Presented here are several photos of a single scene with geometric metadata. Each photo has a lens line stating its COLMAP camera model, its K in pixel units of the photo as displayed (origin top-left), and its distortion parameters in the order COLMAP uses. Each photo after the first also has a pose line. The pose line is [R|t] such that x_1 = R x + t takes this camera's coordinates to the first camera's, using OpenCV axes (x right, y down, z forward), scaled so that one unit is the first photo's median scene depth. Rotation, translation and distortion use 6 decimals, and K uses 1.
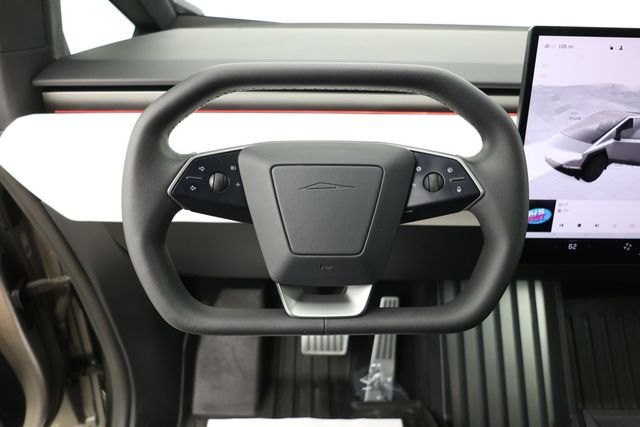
lens RADIAL K [[438.0, 0, 318.9], [0, 438.0, 202.1], [0, 0, 1]] dist [-0.011971, -0.002888]
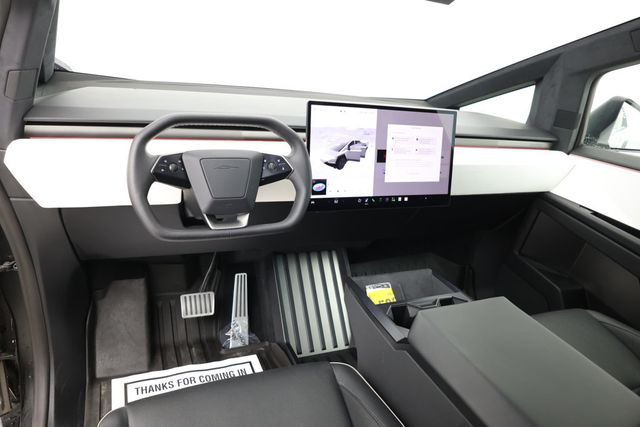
lens RADIAL K [[441.4, 0, 328.5], [0, 441.4, 198.0], [0, 0, 1]] dist [-0.027288, 0.042020]
pose [[0.906660, -0.046466, 0.419295, -0.319988], [0.096237, 0.990489, -0.098333, 0.268053], [-0.410738, 0.129506, 0.902509, -0.842489]]
